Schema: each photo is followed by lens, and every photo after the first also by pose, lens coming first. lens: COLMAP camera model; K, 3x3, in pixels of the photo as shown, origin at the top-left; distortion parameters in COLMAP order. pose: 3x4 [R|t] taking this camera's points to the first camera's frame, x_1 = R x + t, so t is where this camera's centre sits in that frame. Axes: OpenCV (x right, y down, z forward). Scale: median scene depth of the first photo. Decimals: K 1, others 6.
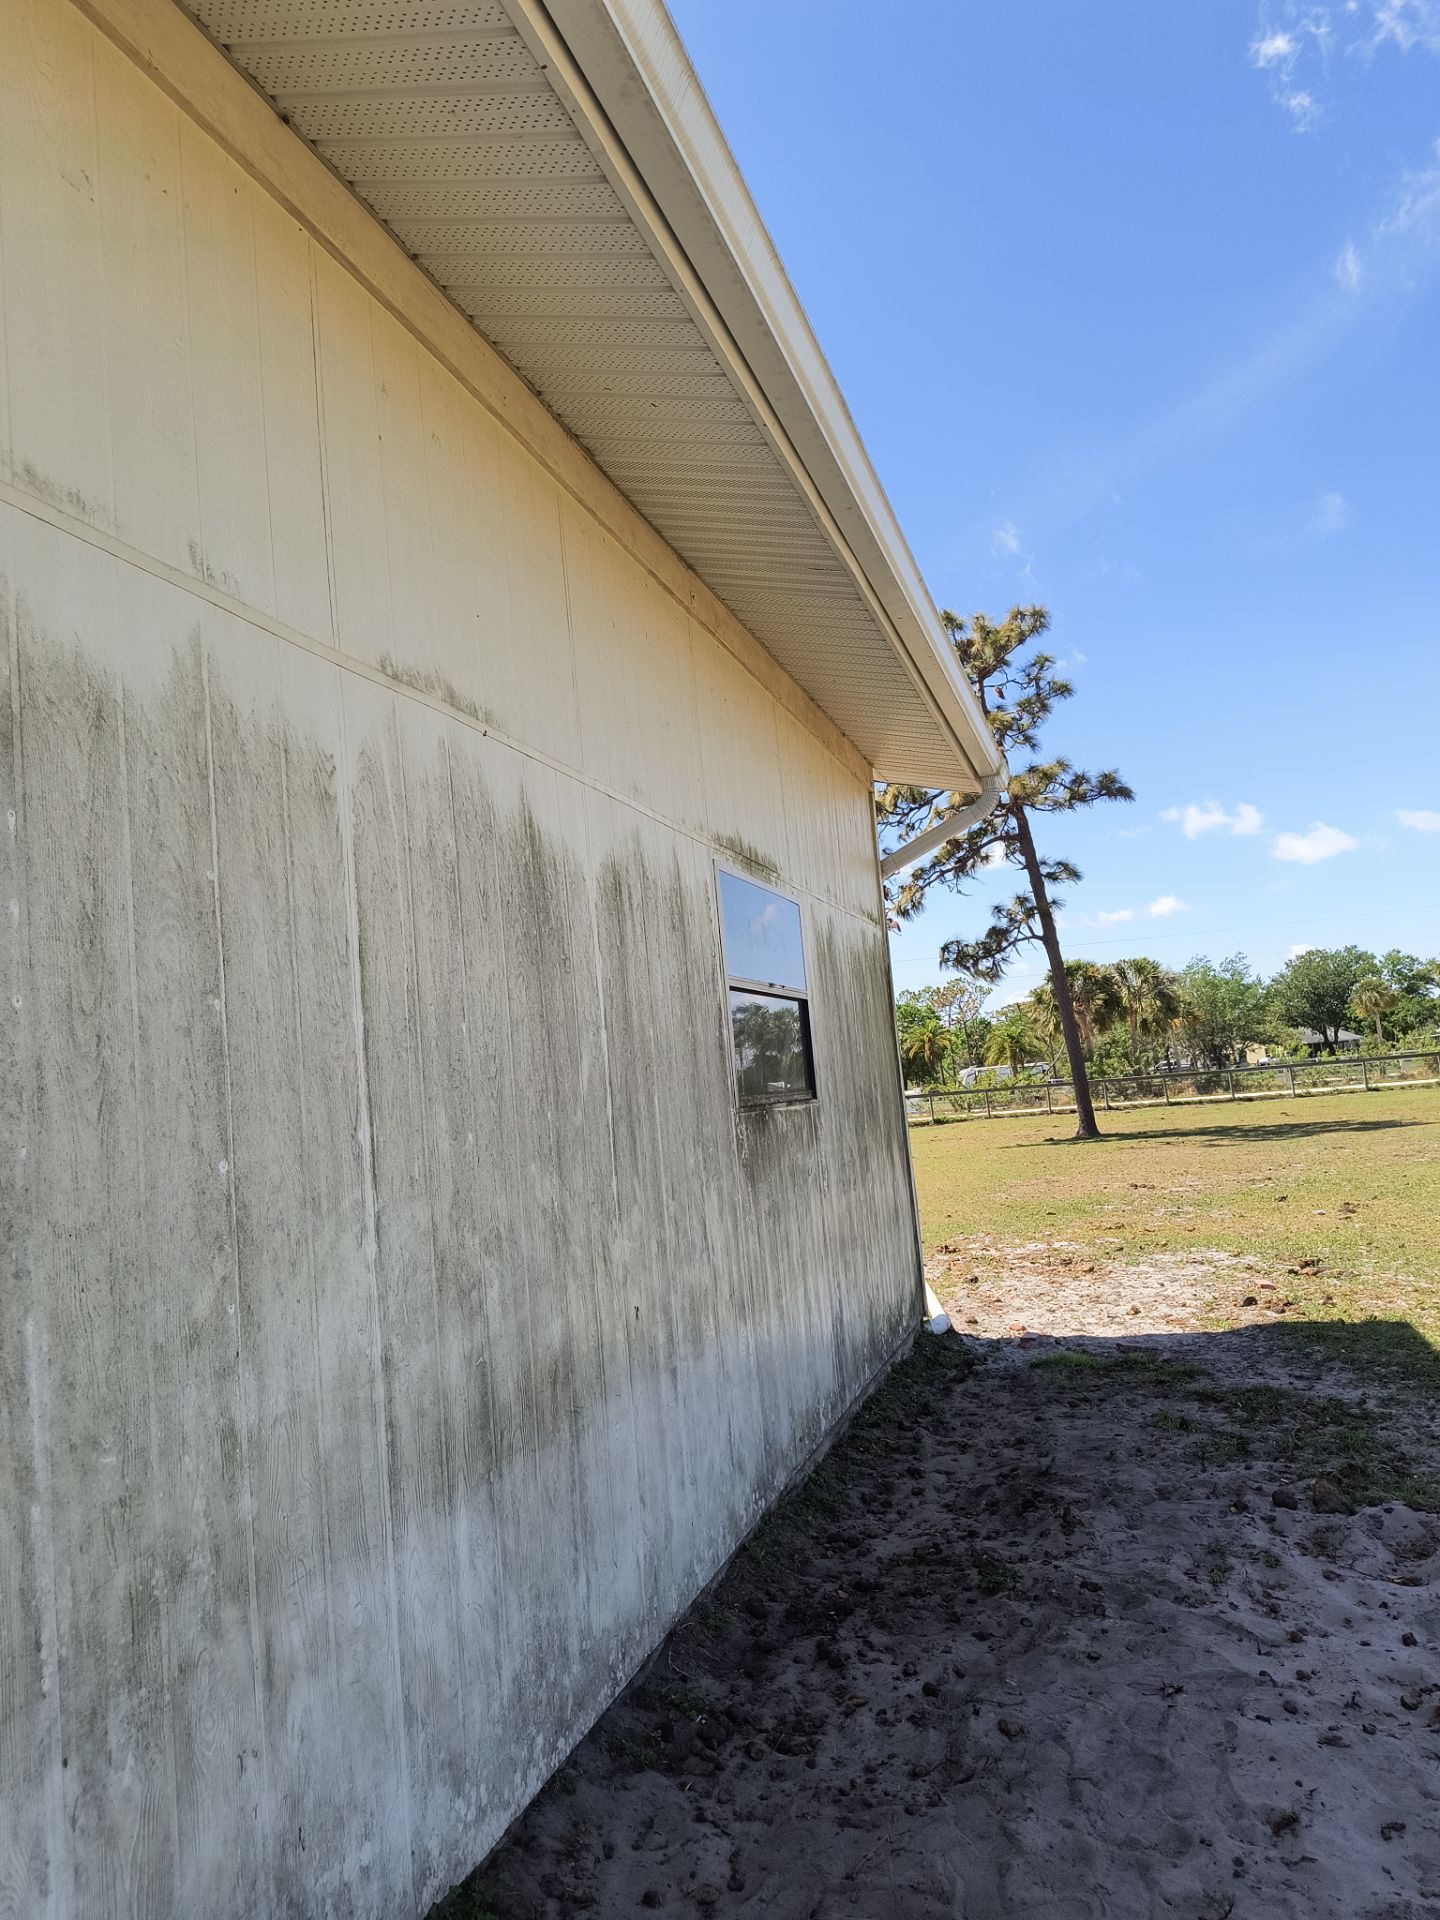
lens RADIAL K [[1302.8, 0, 709.4], [0, 1302.8, 962.1], [0, 0, 1]] dist [0.091510, -0.121176]
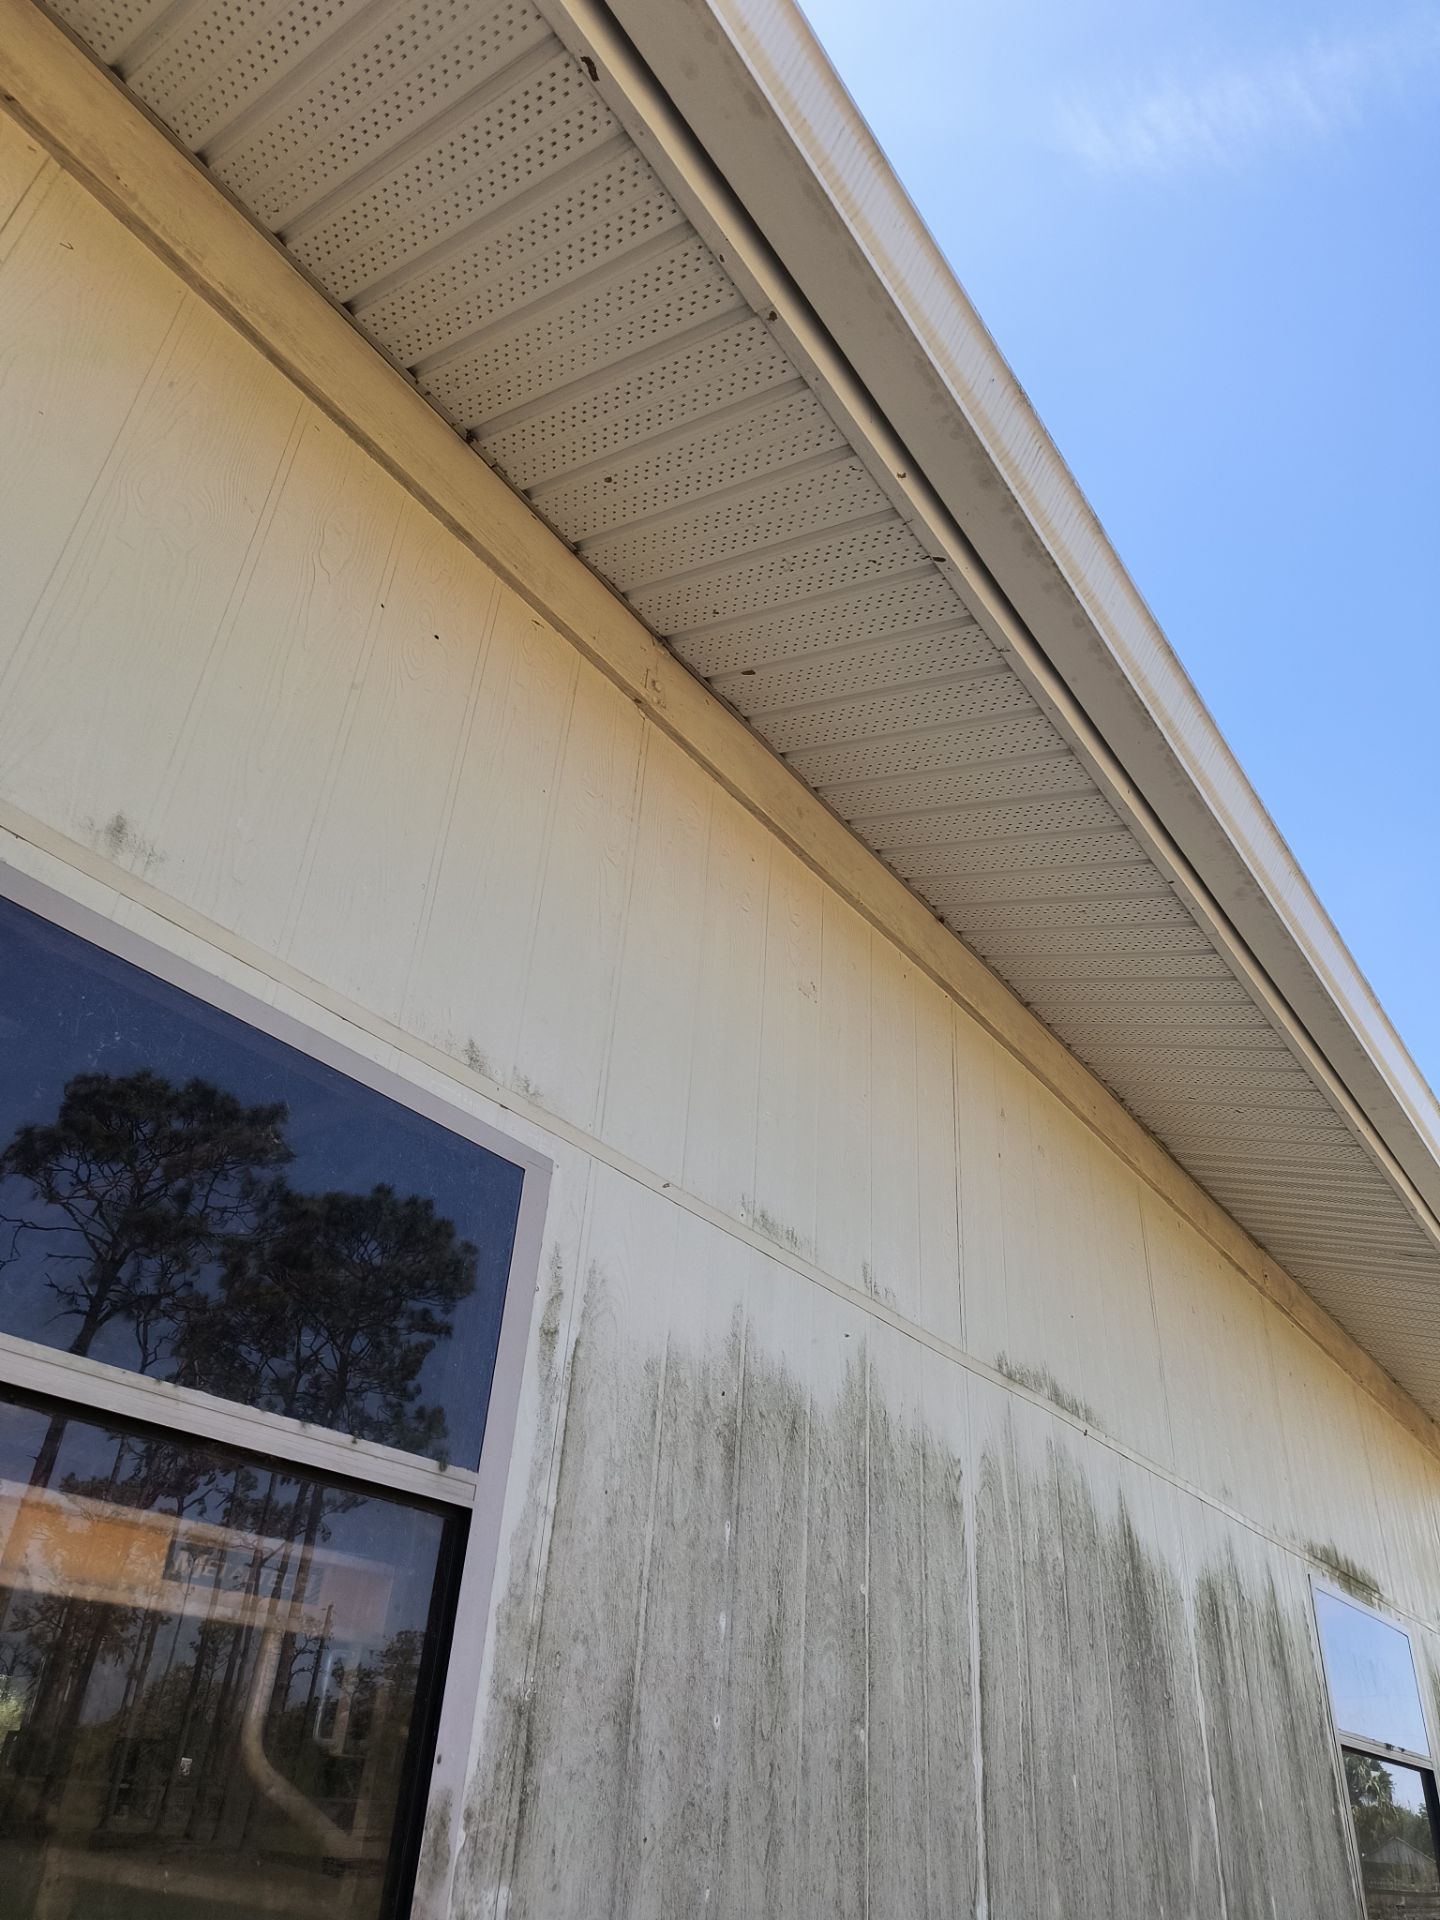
lens RADIAL K [[1309.6, 0, 709.3], [0, 1309.6, 960.8], [0, 0, 1]] dist [0.047806, -0.056897]
pose [[0.937038, -0.035750, -0.347392, -0.081229], [-0.122485, 0.897913, -0.422788, -0.039326], [0.327043, 0.438718, 0.837000, -0.087288]]
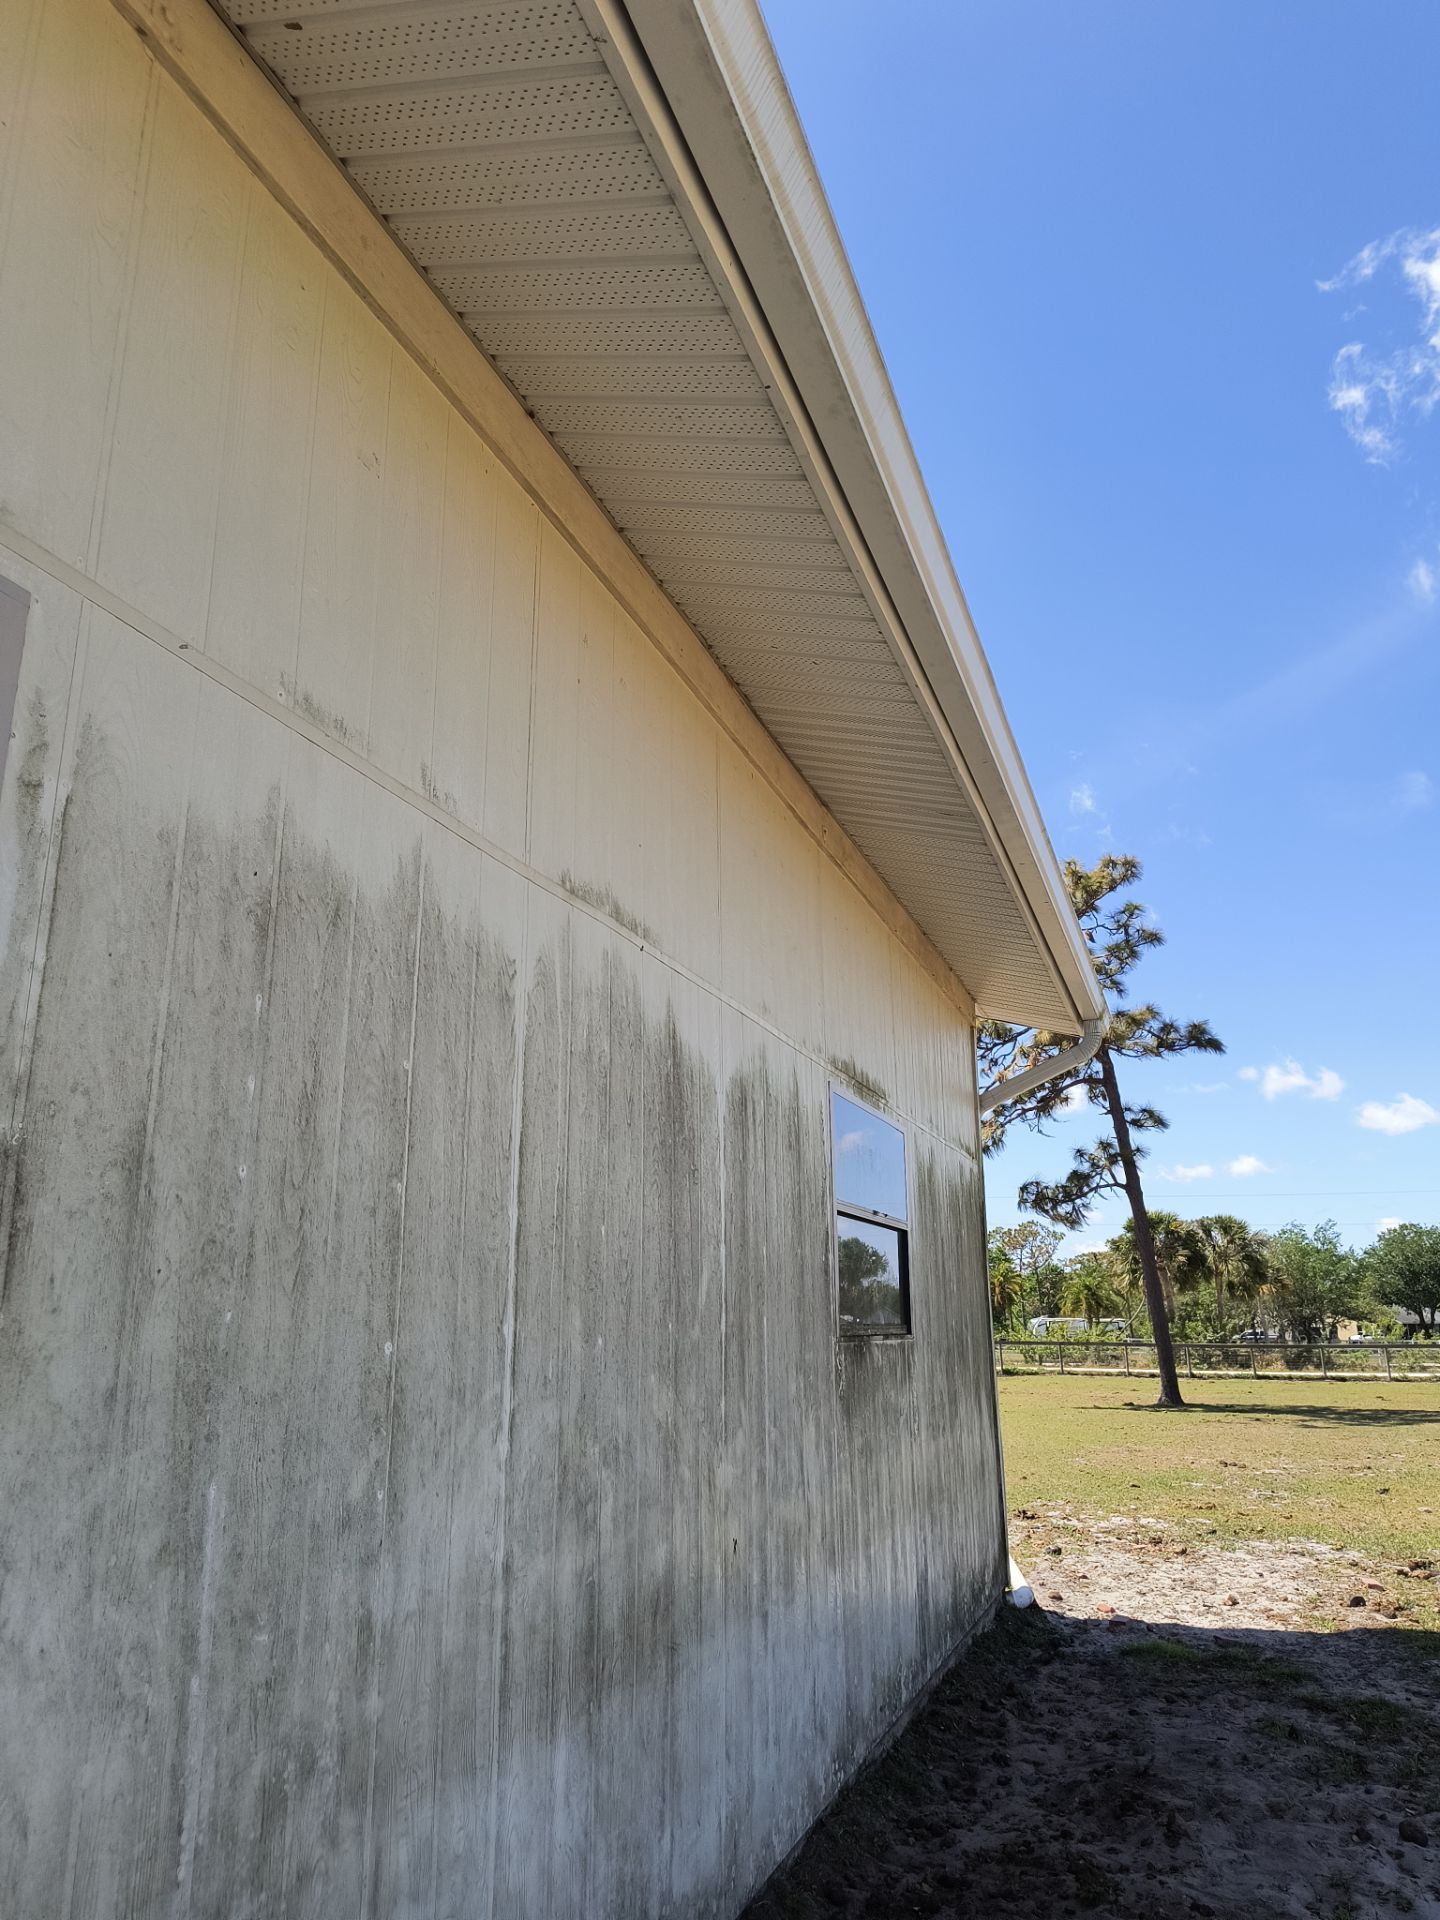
lens RADIAL K [[1309.6, 0, 709.3], [0, 1309.6, 960.8], [0, 0, 1]] dist [0.047806, -0.056897]
pose [[0.995543, 0.071575, -0.061411, -0.053494], [-0.080722, 0.983412, -0.162434, 0.002938], [0.048766, 0.166667, 0.984807, -0.035792]]
